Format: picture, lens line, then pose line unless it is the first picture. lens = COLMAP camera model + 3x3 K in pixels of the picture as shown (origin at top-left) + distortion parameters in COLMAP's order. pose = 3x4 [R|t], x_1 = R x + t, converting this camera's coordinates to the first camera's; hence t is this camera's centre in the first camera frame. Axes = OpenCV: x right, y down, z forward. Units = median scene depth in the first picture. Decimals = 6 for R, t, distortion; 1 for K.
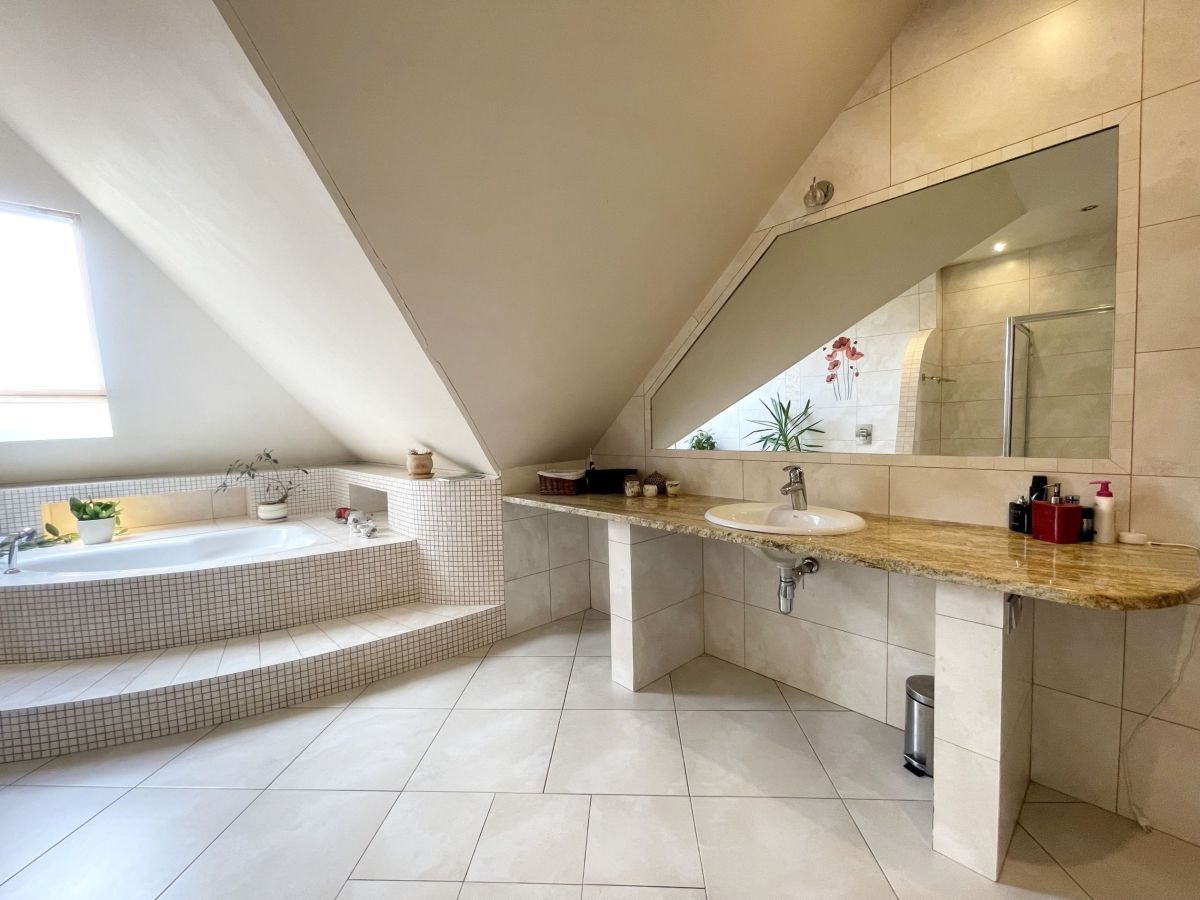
lens RADIAL K [[490.0, 0, 594.4], [0, 490.0, 457.7], [0, 0, 1]] dist [0.008692, -0.000624]
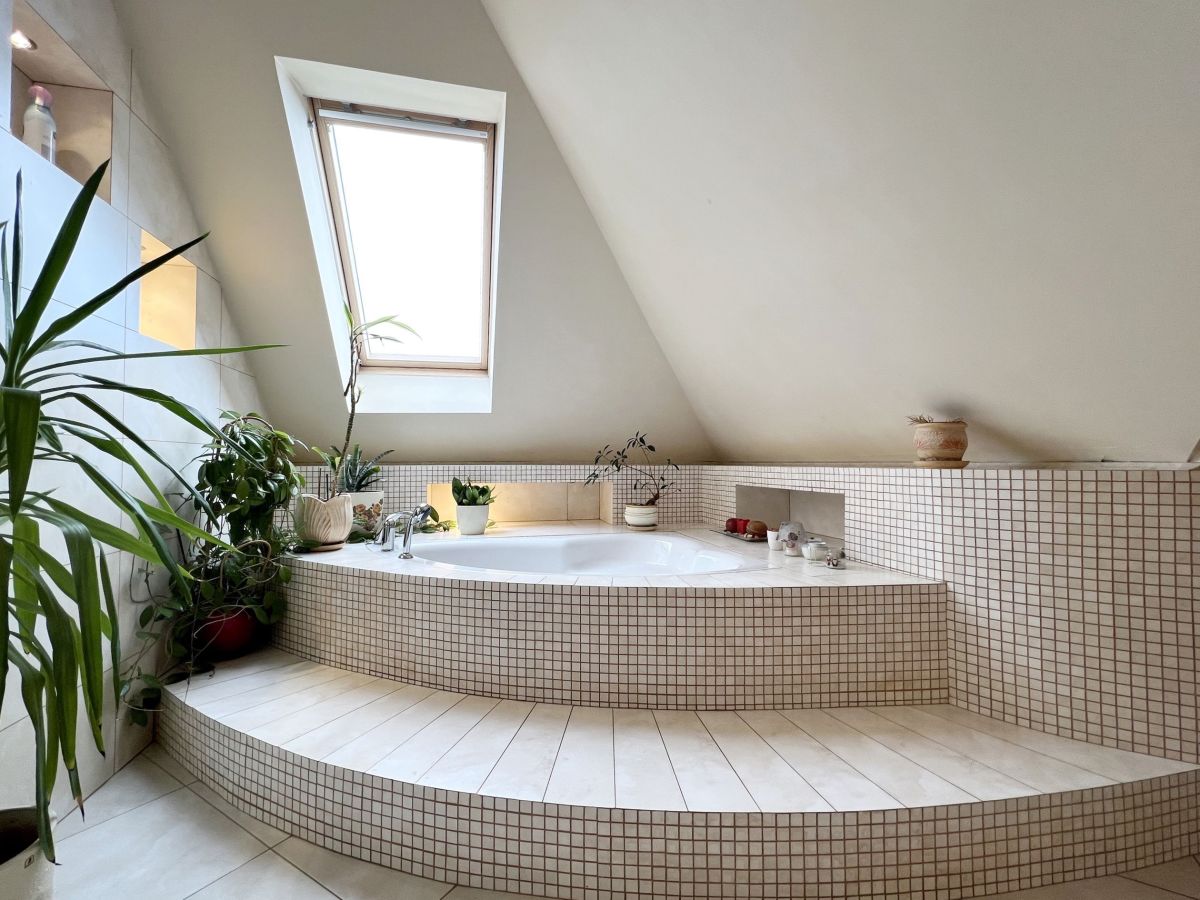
lens RADIAL K [[523.4, 0, 603.1], [0, 523.4, 445.6], [0, 0, 1]] dist [0.000340, 0.000093]
pose [[0.887894, 0.014805, -0.459809, -0.434171], [-0.055307, 0.995668, -0.074740, 0.083701], [0.456711, 0.091792, 0.884867, 0.324443]]
